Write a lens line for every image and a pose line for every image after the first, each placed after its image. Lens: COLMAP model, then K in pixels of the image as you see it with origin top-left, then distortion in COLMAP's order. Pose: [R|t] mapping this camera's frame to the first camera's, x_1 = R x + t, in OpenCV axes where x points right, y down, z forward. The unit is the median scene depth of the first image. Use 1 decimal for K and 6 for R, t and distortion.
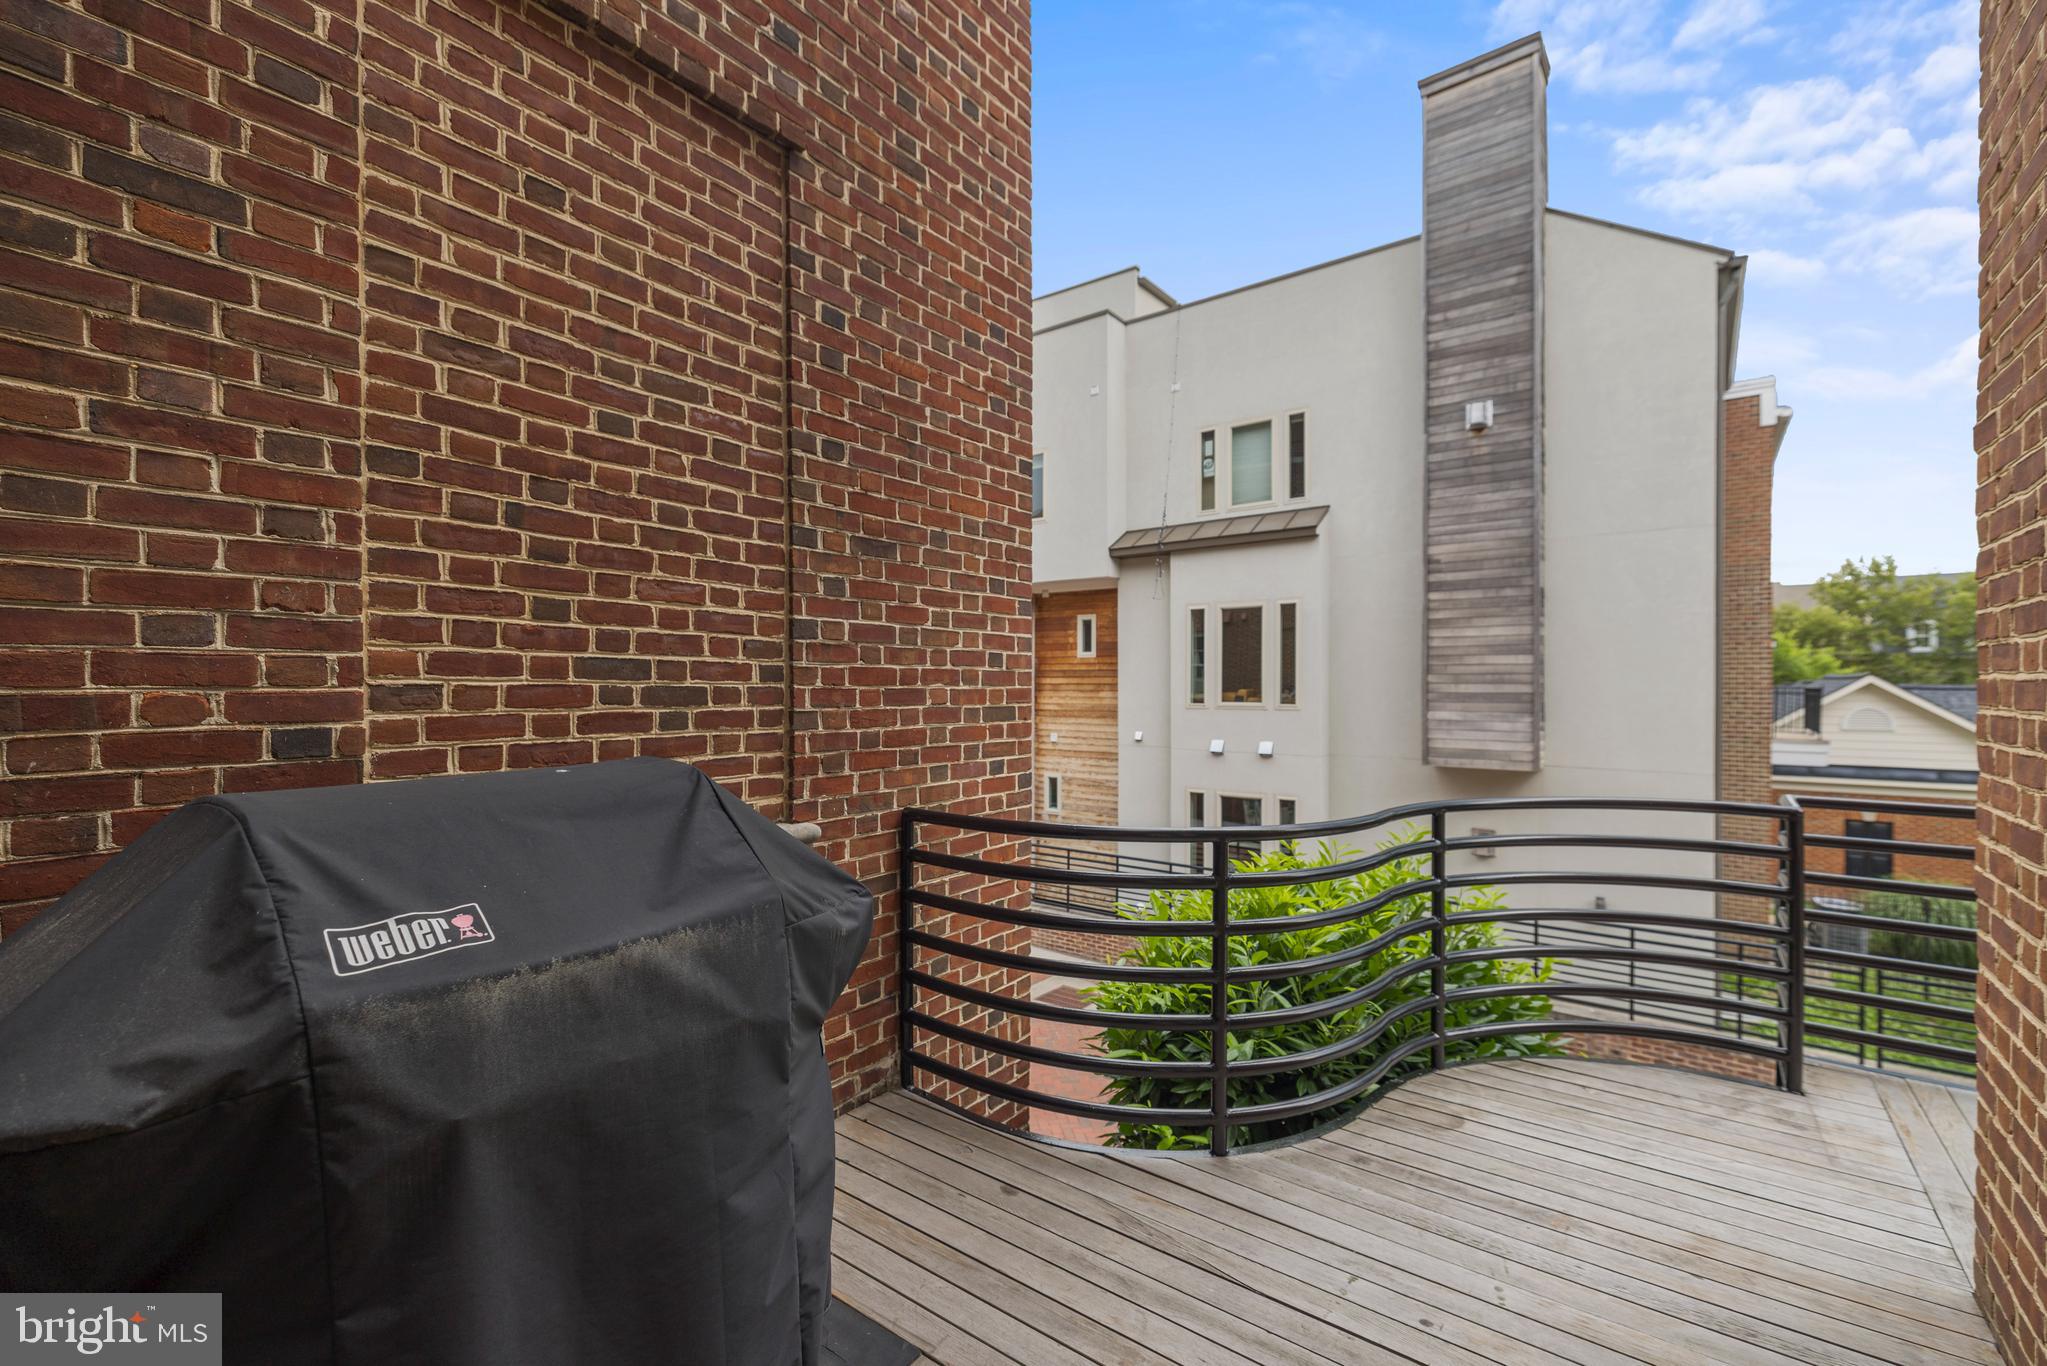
lens RADIAL K [[876.4, 0, 1022.3], [0, 876.4, 691.9], [0, 0, 1]] dist [0.000790, -0.000135]
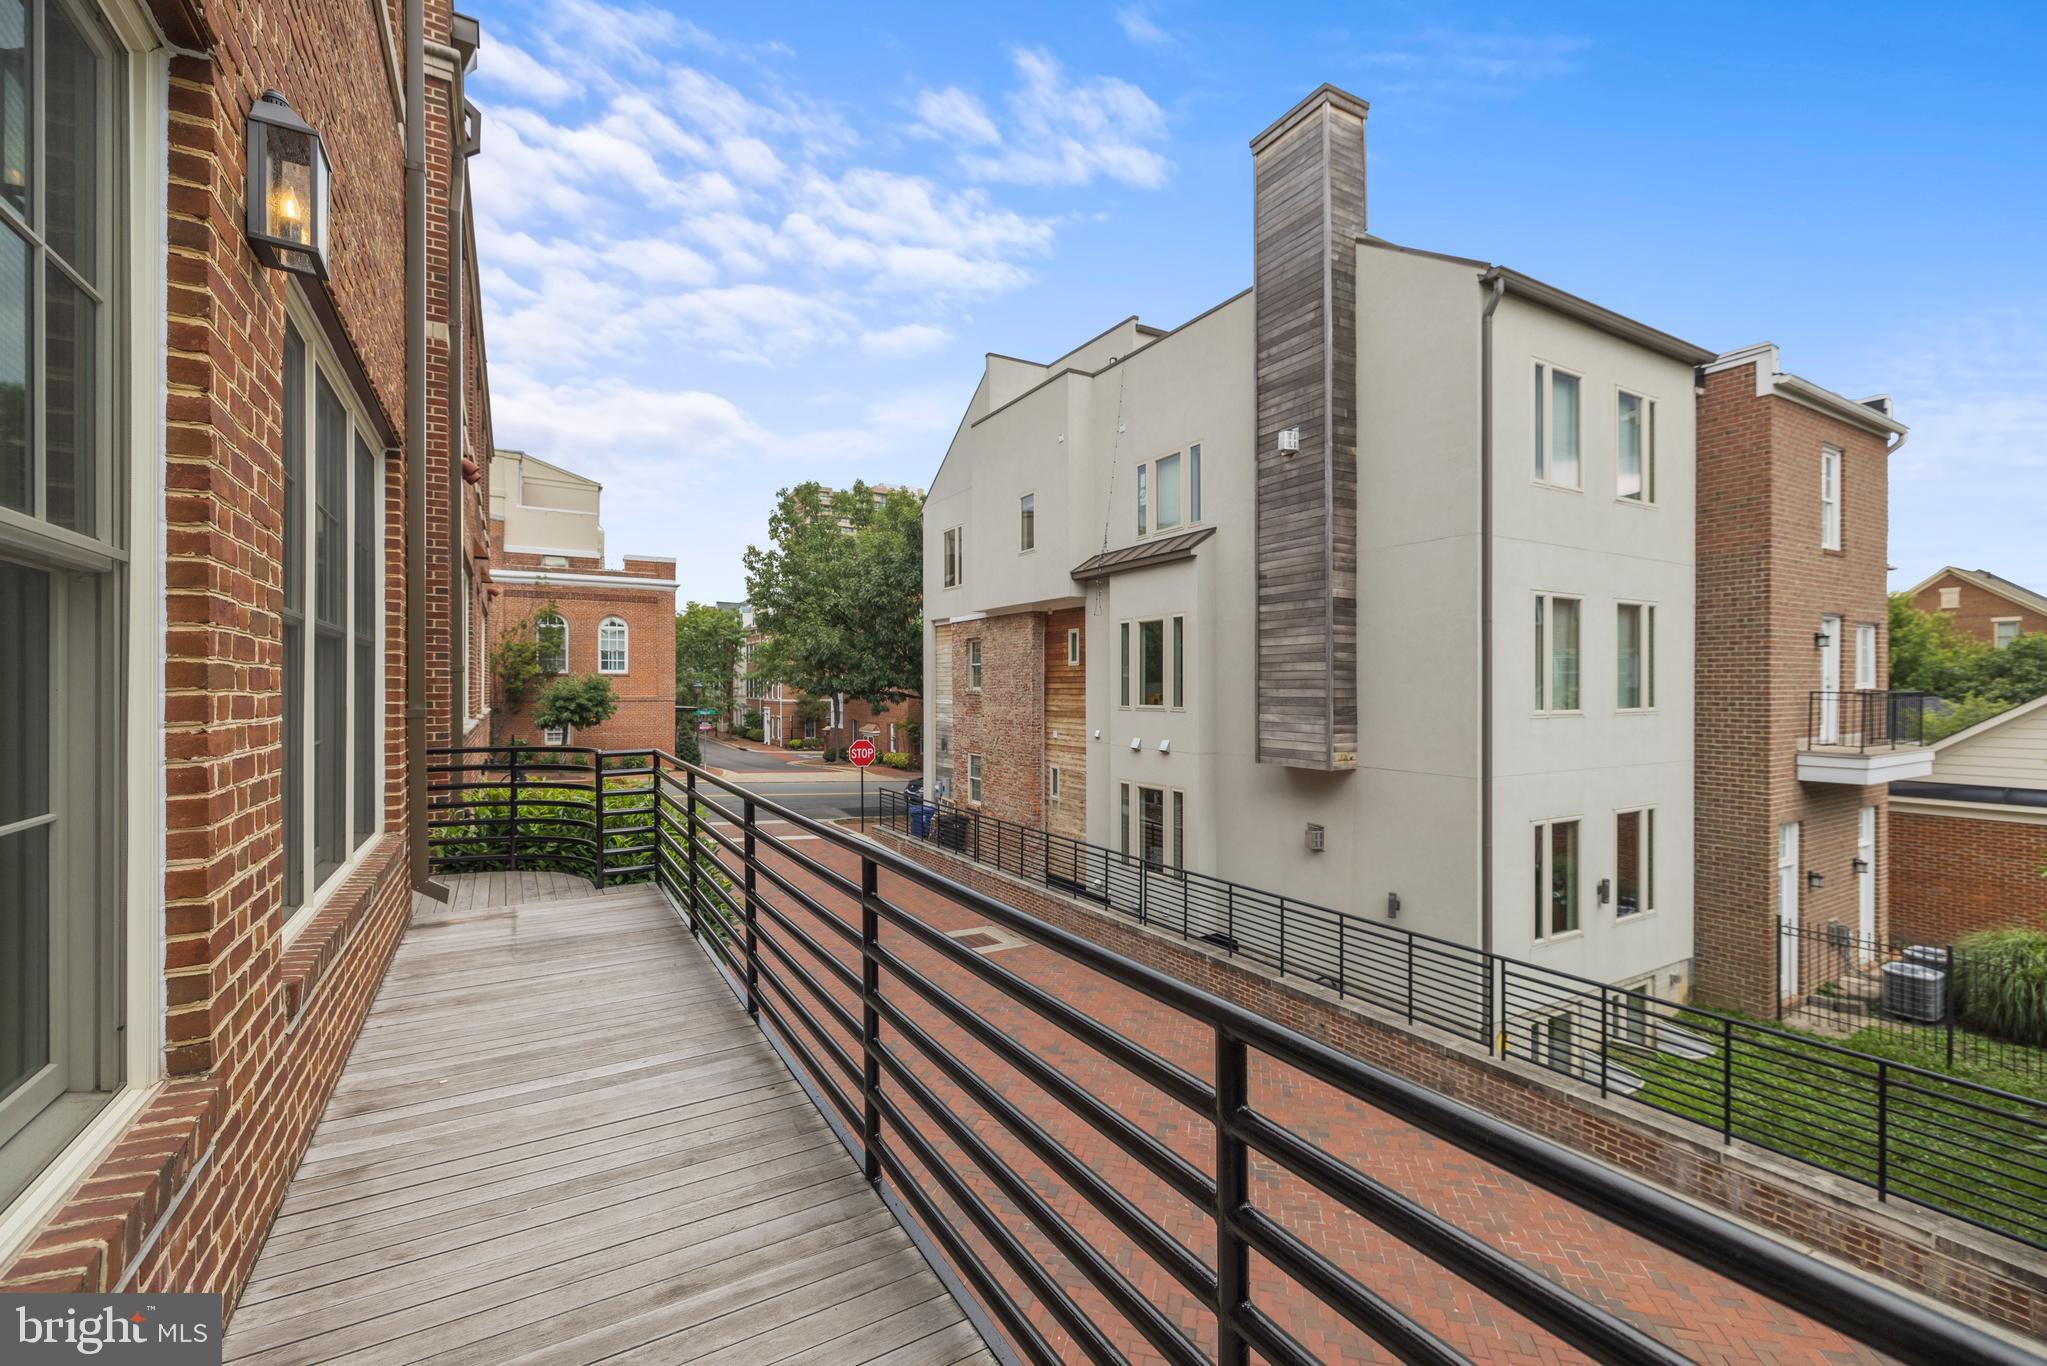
lens RADIAL K [[876.4, 0, 1035.3], [0, 876.4, 685.4], [0, 0, 1]] dist [0.000790, -0.000135]
pose [[0.925233, -0.006298, -0.379347, 0.621198], [0.004213, 0.999971, -0.006326, -0.007707], [0.379376, 0.004255, 0.925233, -0.120266]]
